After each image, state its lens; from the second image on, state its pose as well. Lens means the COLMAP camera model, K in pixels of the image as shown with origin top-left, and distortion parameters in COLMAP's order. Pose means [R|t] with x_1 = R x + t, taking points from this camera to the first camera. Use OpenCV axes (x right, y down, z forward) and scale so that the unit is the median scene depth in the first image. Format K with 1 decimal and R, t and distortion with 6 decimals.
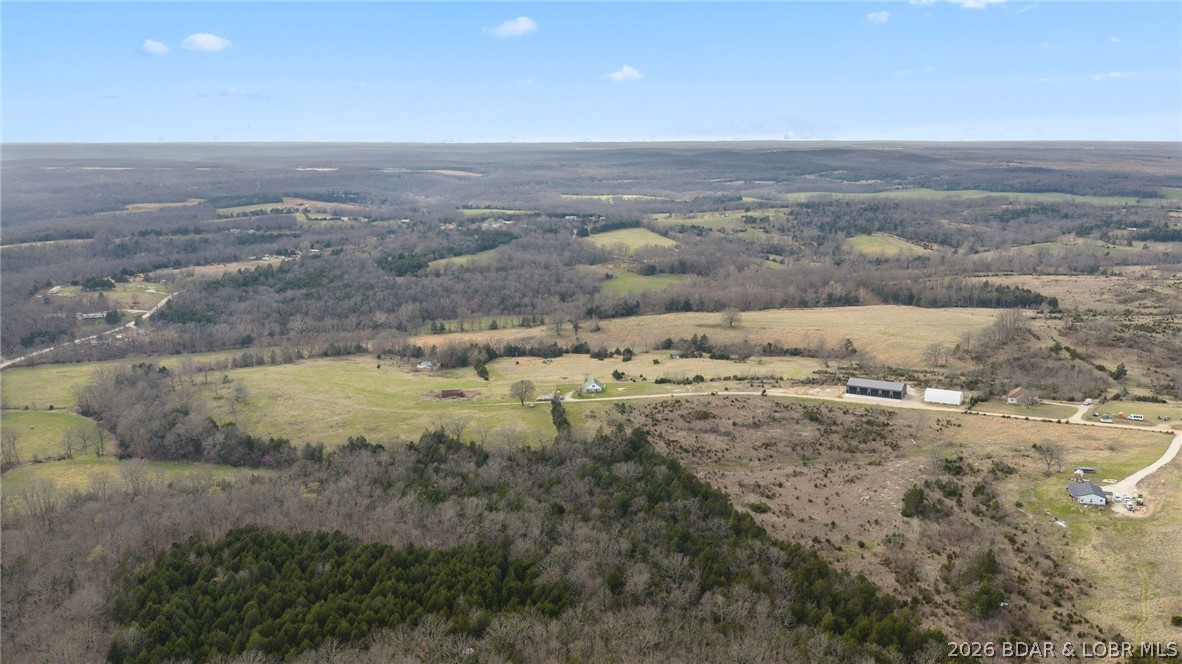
lens RADIAL K [[969.8, 0, 591.0], [0, 969.8, 332.0], [0, 0, 1]] dist [0.024021, -0.053485]
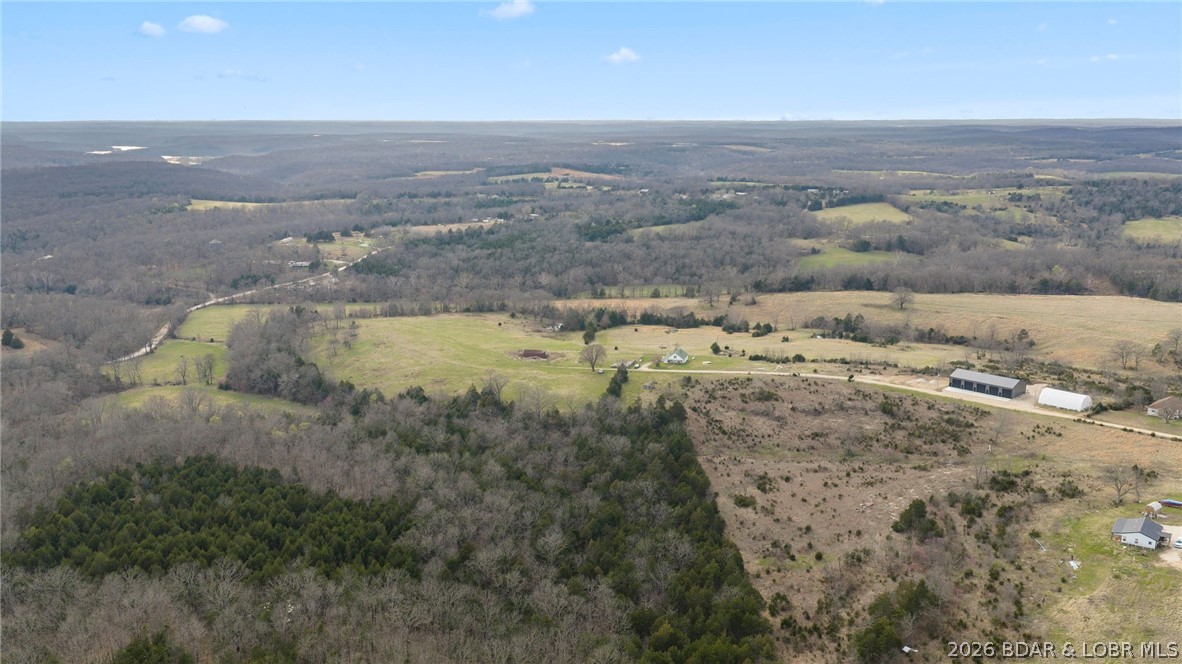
lens RADIAL K [[969.8, 0, 591.0], [0, 969.8, 332.0], [0, 0, 1]] dist [0.024021, -0.053485]
pose [[0.948469, 0.067932, -0.309503, 0.151485], [-0.061260, 0.997633, 0.031235, 0.005611], [0.310892, -0.010665, 0.950385, 0.065896]]
